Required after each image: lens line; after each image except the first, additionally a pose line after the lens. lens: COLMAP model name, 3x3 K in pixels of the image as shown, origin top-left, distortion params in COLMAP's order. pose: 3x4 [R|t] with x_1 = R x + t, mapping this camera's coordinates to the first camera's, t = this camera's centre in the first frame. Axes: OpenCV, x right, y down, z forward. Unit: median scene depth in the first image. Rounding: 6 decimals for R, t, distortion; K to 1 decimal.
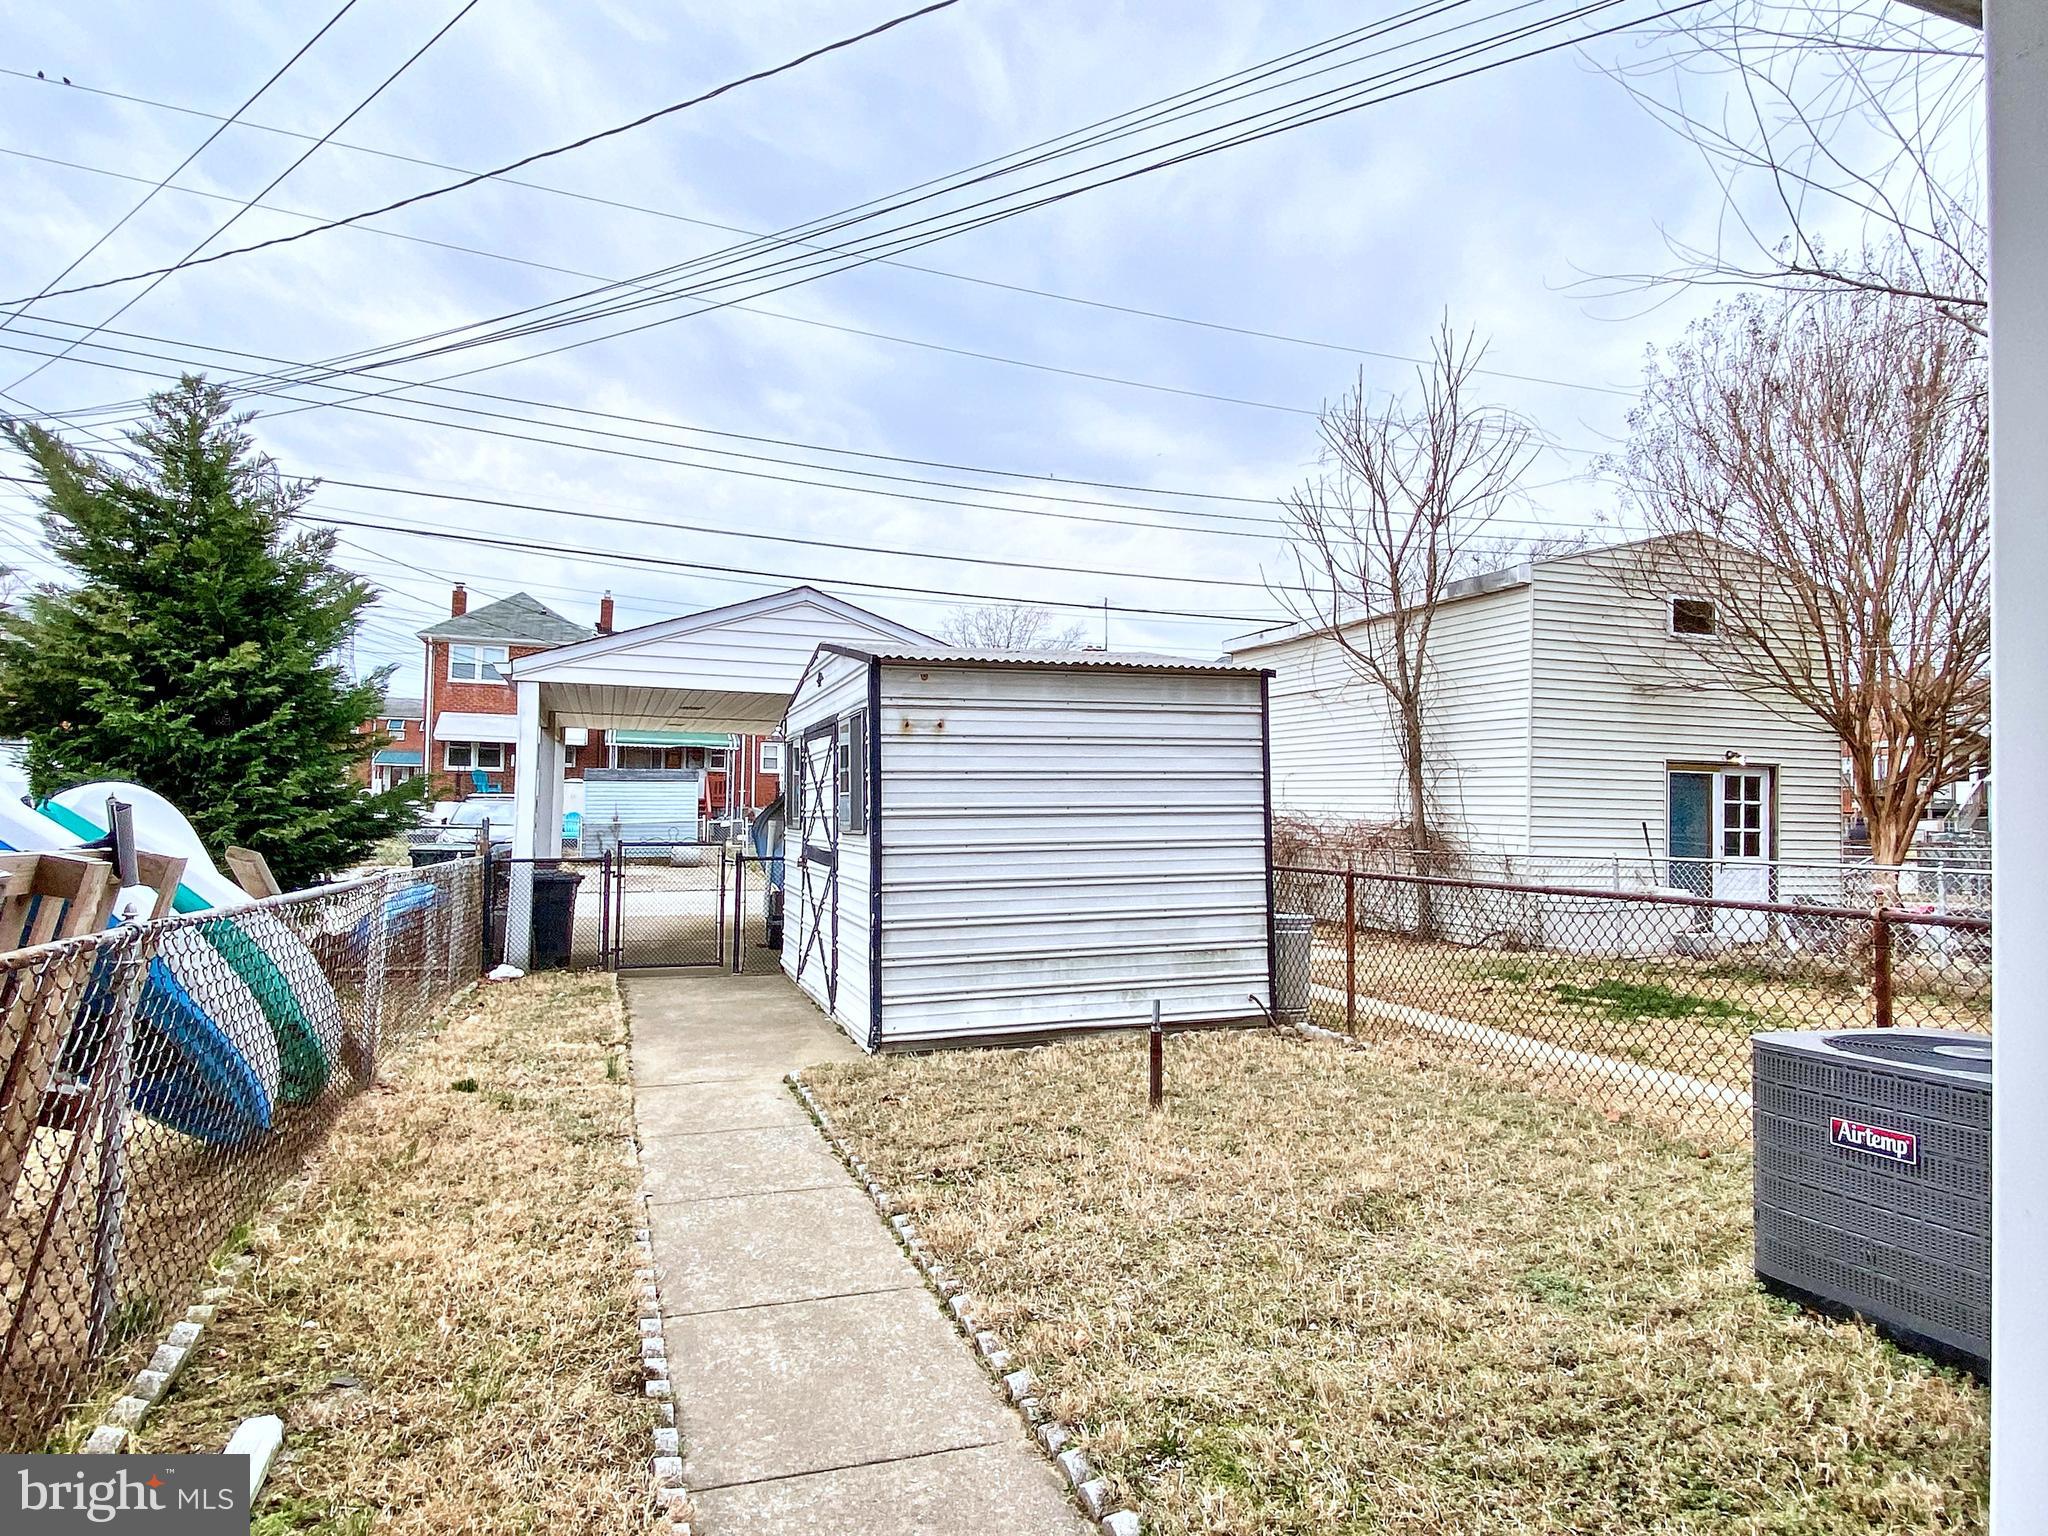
lens RADIAL K [[1197.0, 0, 1033.1], [0, 1197.0, 766.5], [0, 0, 1]] dist [0.036083, -0.001103]
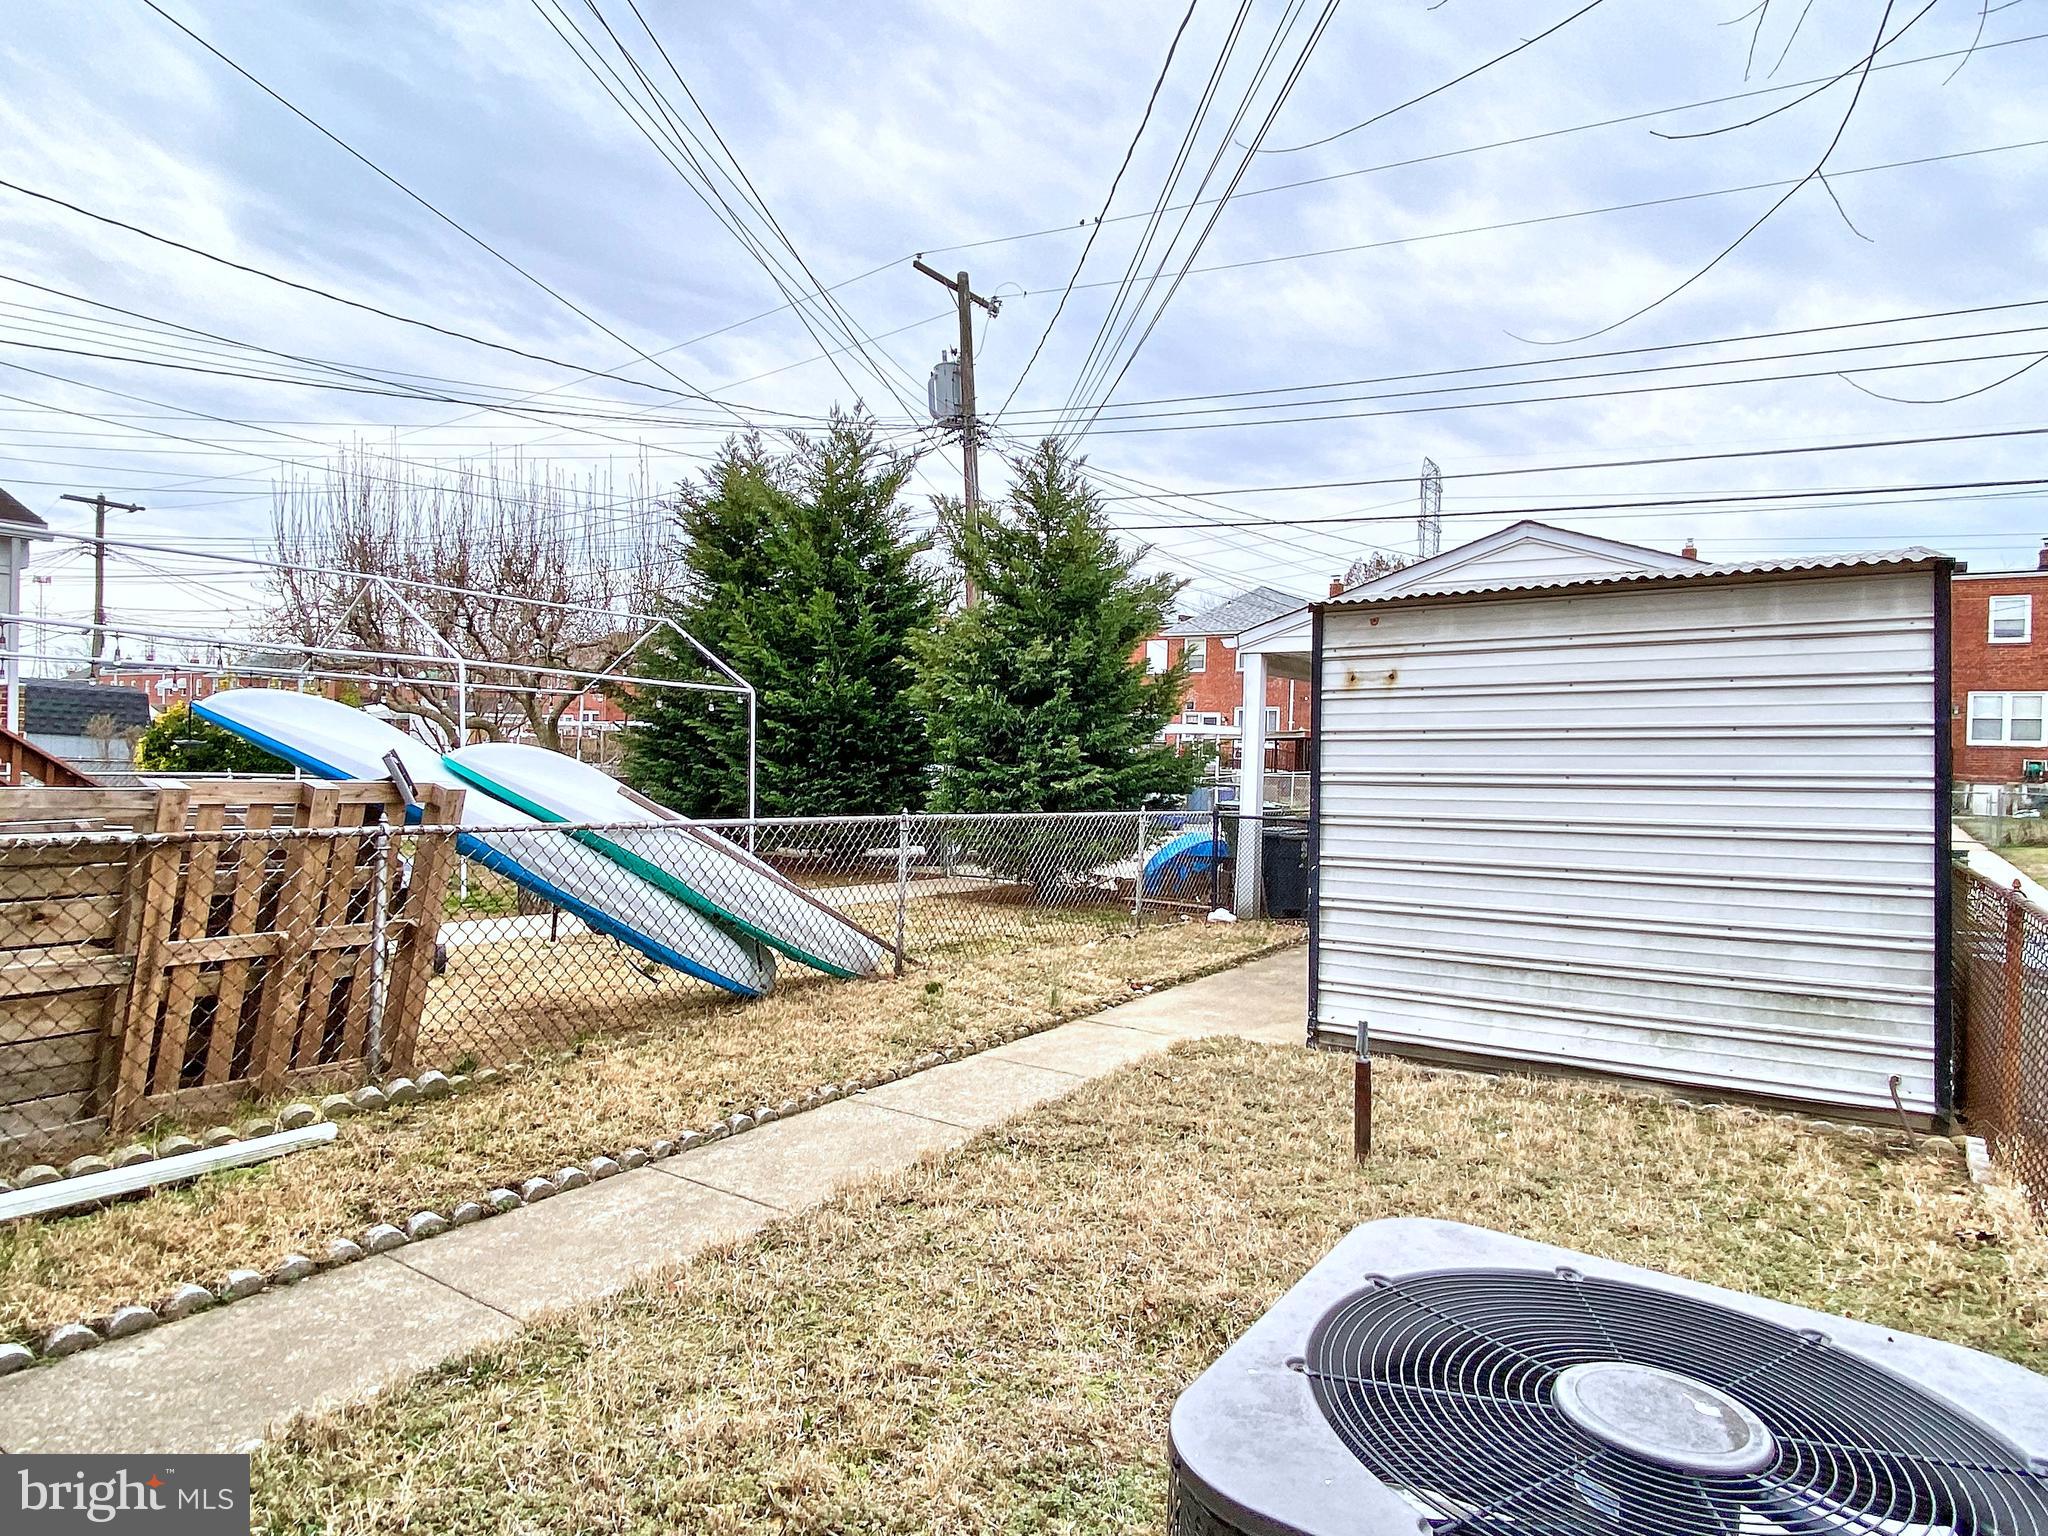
lens RADIAL K [[1197.0, 0, 1033.1], [0, 1197.0, 766.5], [0, 0, 1]] dist [0.036083, -0.001103]
pose [[0.600425, 0.011091, -0.799604, 0.436996], [0.013360, 0.999625, 0.023898, 0.005472], [0.799569, -0.025031, 0.600052, 0.266355]]
